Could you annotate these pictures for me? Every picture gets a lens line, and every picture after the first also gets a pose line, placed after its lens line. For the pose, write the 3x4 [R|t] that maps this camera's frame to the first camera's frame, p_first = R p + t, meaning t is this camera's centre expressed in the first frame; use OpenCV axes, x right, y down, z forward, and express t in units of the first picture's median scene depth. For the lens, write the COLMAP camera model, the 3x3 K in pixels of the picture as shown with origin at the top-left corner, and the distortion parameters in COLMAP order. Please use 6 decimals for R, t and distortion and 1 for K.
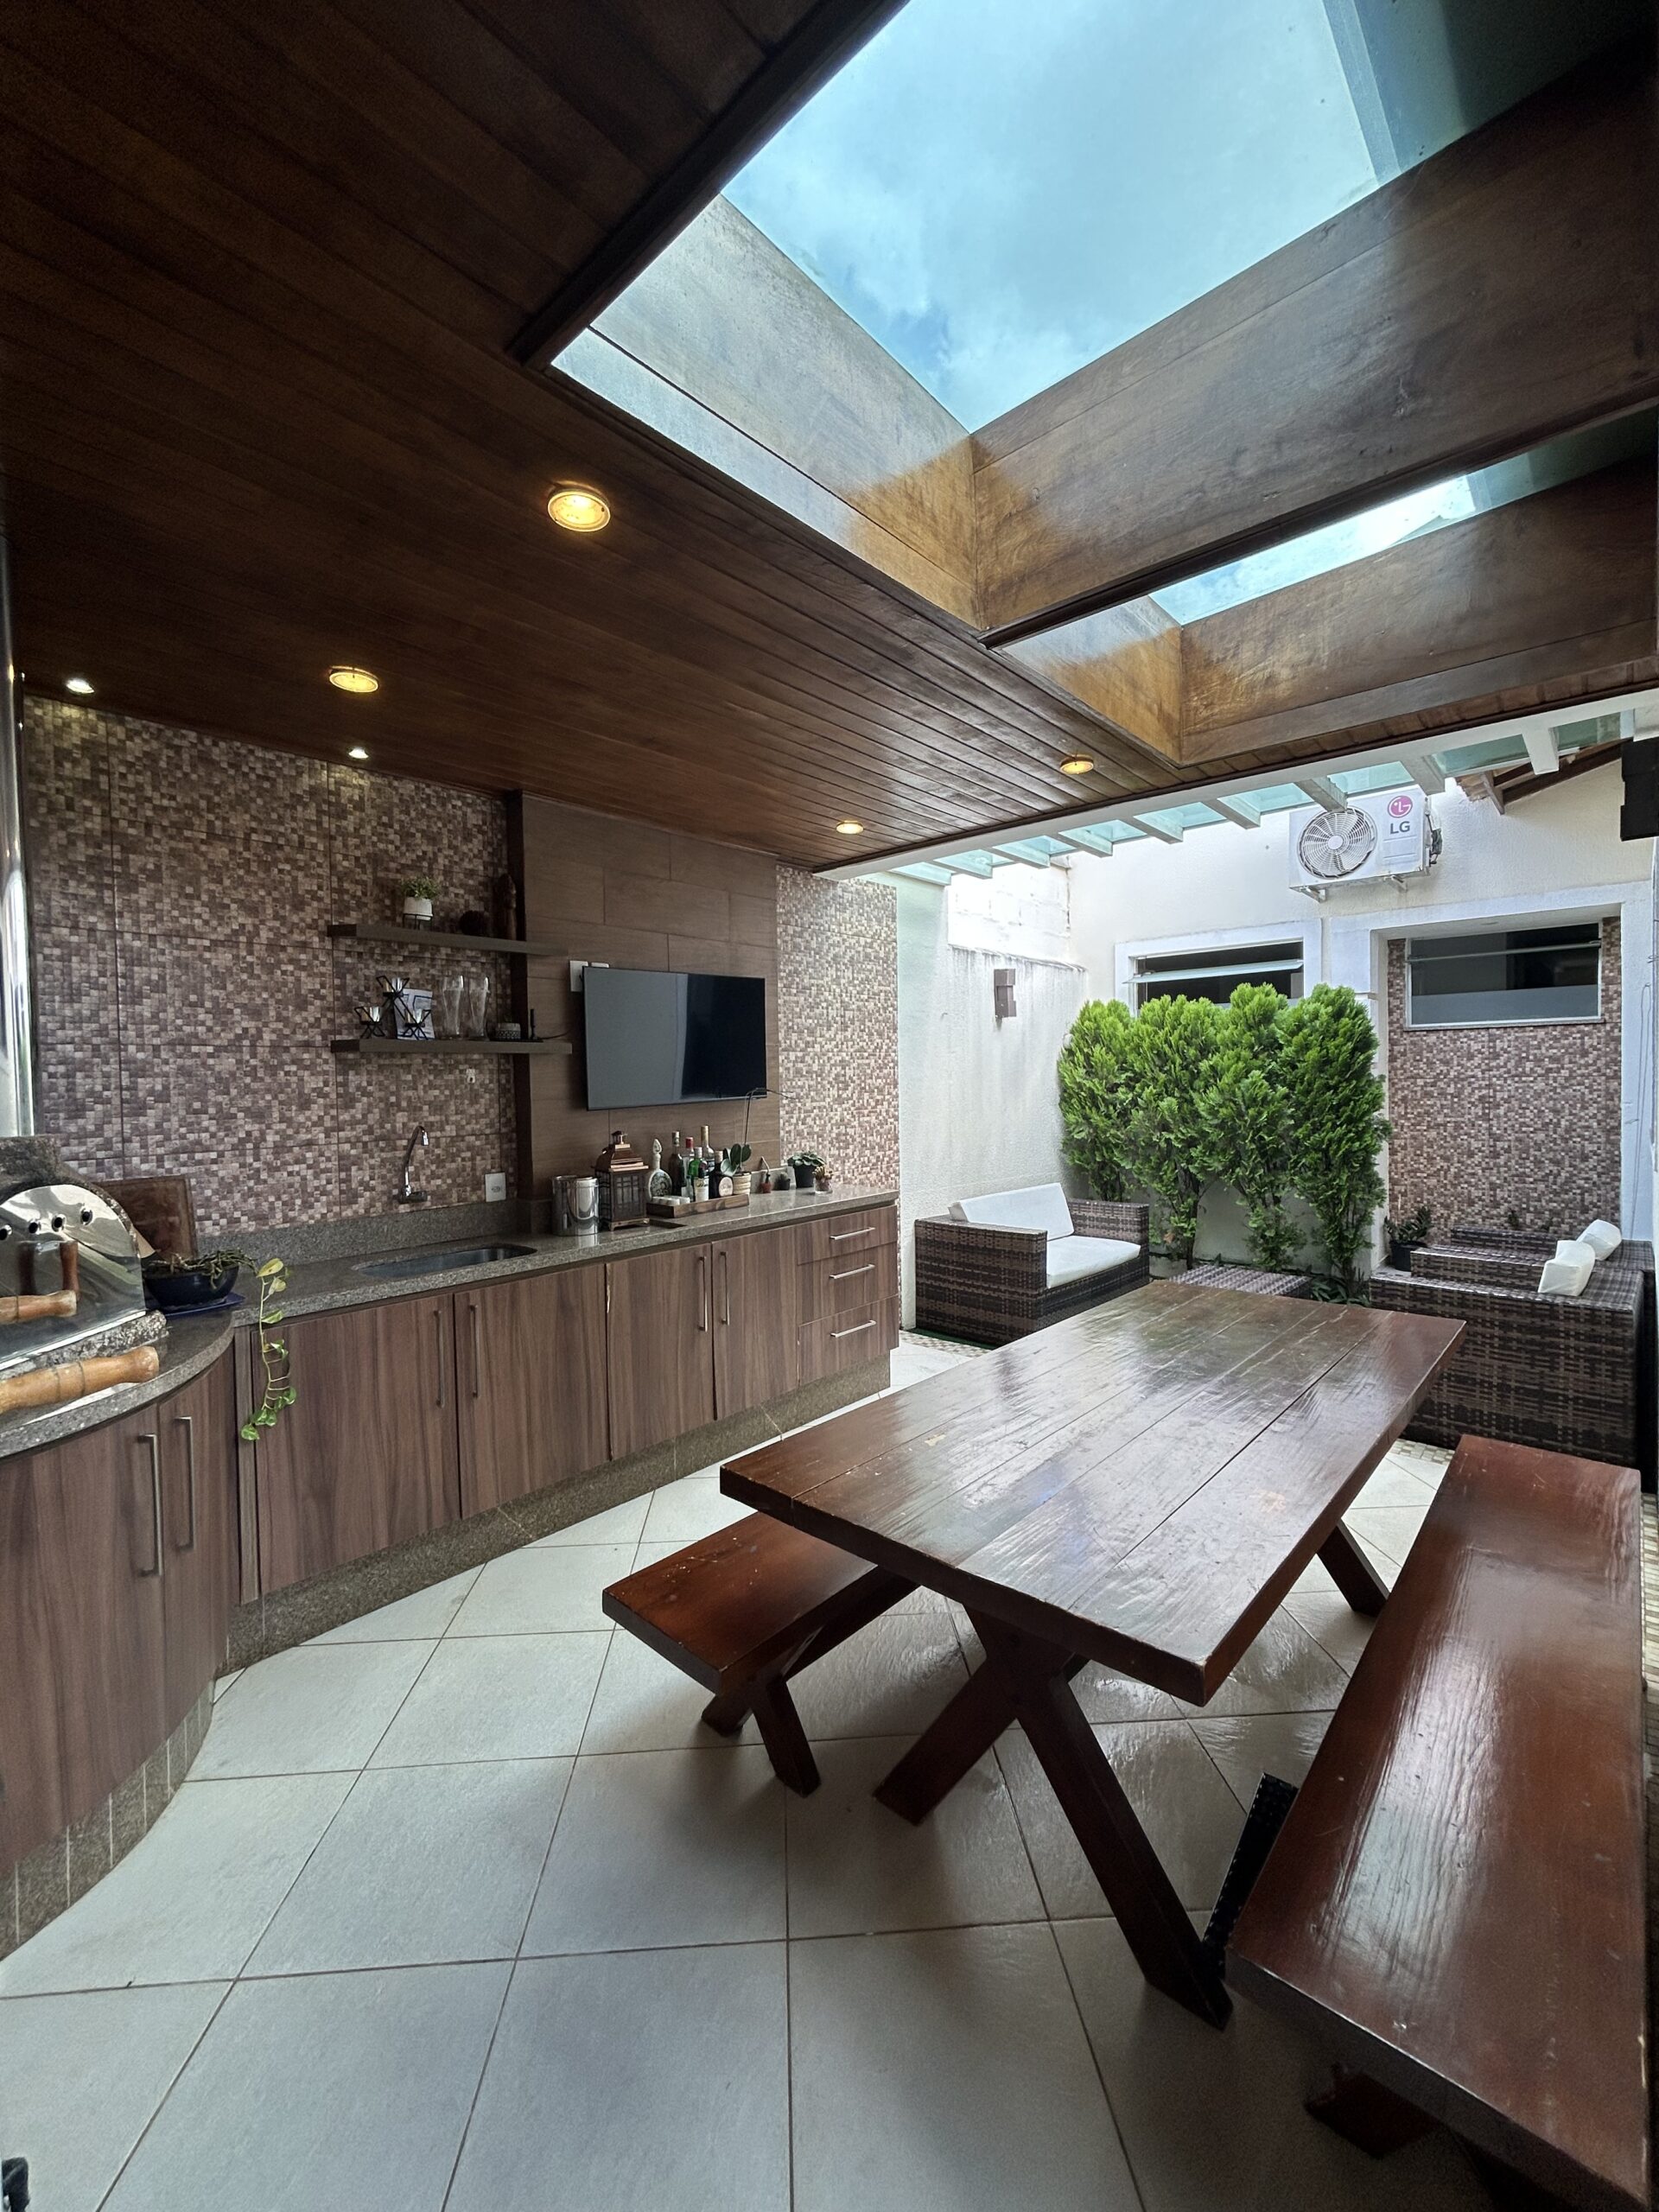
lens RADIAL K [[896.7, 0, 828.1], [0, 896.7, 1098.7], [0, 0, 1]] dist [0.000494, -0.003775]
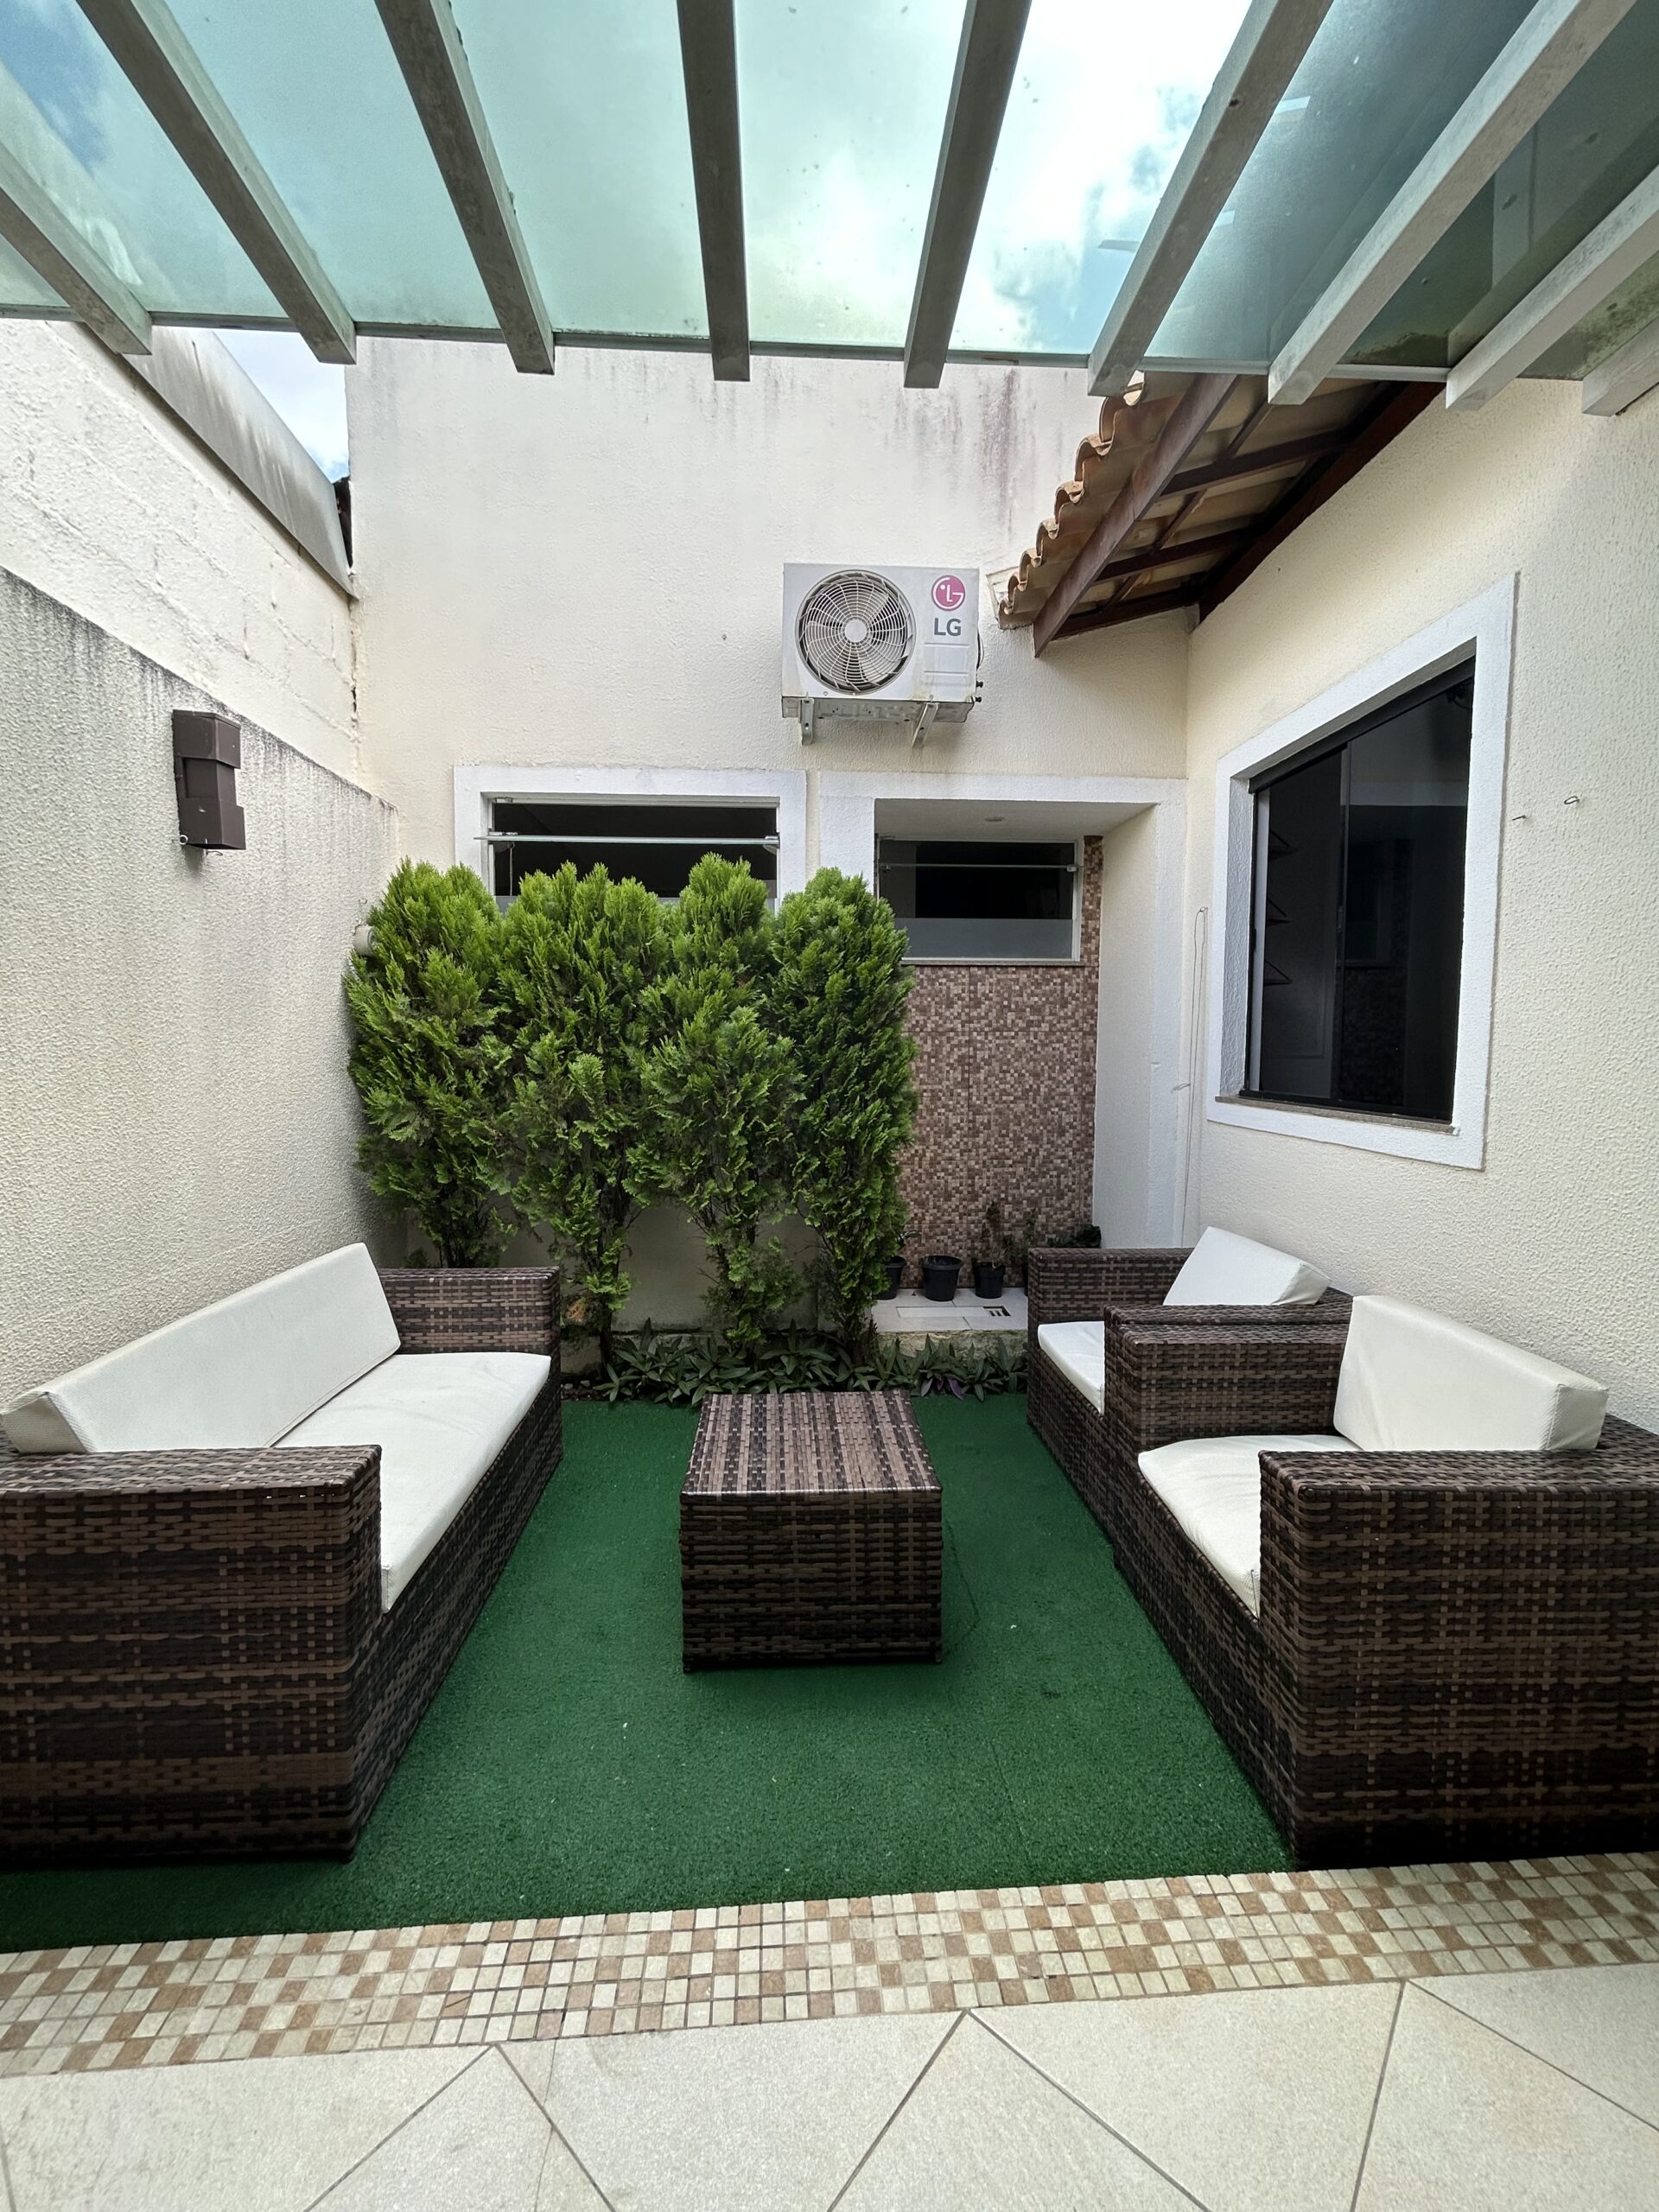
lens RADIAL K [[896.7, 0, 828.1], [0, 896.7, 1098.7], [0, 0, 1]] dist [0.000494, -0.003775]
pose [[0.699061, -0.027204, 0.714544, 0.108018], [0.000673, 0.999301, 0.037387, 0.004974], [-0.715061, -0.025655, 0.698591, 0.554264]]
